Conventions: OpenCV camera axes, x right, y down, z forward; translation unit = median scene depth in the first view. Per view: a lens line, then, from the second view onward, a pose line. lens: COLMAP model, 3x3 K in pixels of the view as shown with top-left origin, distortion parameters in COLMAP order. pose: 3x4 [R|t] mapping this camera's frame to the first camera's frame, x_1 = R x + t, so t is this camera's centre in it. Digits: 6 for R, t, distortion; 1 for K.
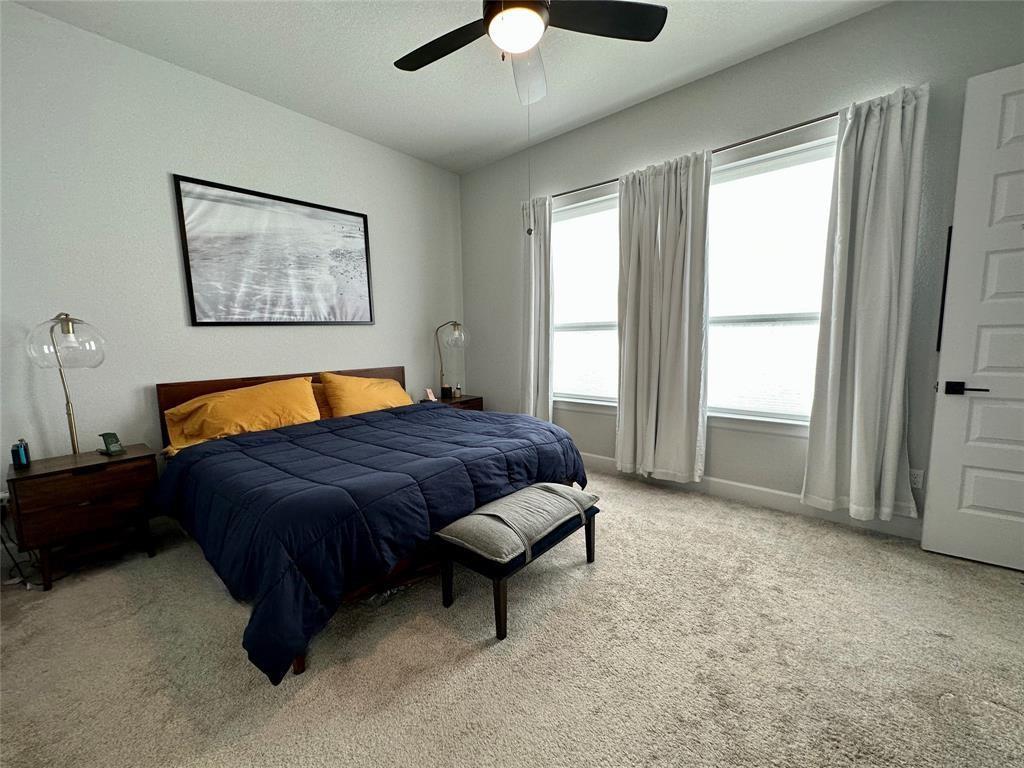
lens RADIAL K [[407.2, 0, 512.0], [0, 407.2, 384.0], [0, 0, 1]] dist [-0.001957, -0.000569]
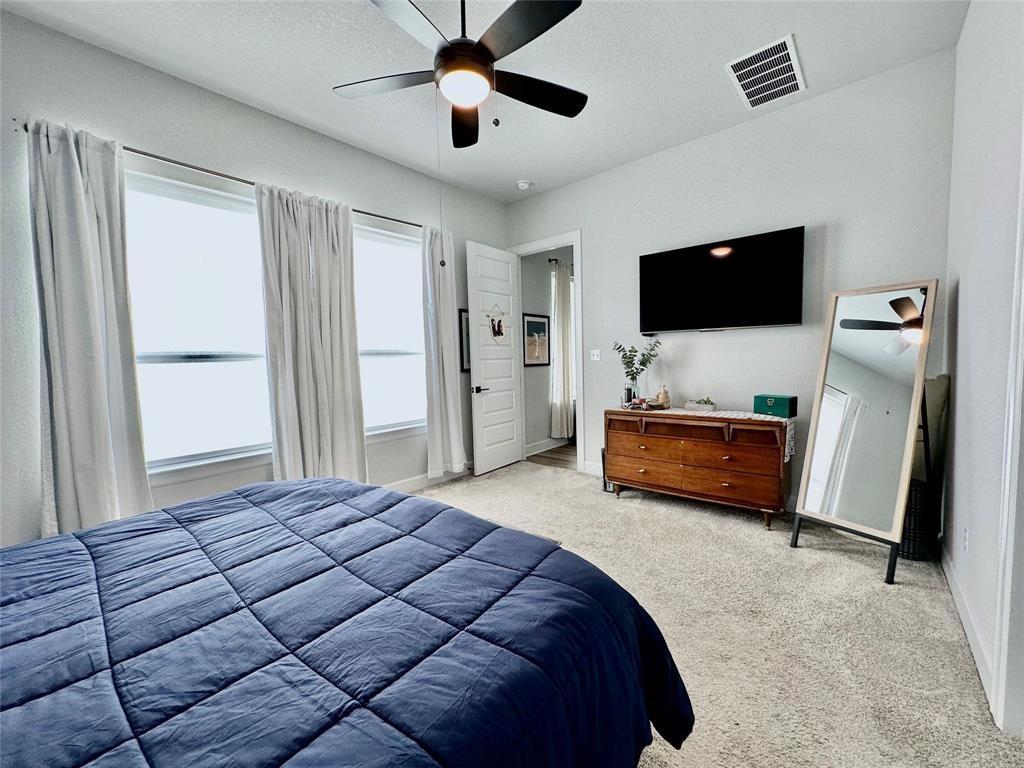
lens RADIAL K [[407.2, 0, 512.0], [0, 407.2, 384.0], [0, 0, 1]] dist [-0.001957, -0.000569]
pose [[0.001191, -0.043307, 0.999061, -0.746953], [0.146455, 0.988297, 0.042665, -0.063784], [-0.989217, 0.146267, 0.007519, 0.654691]]
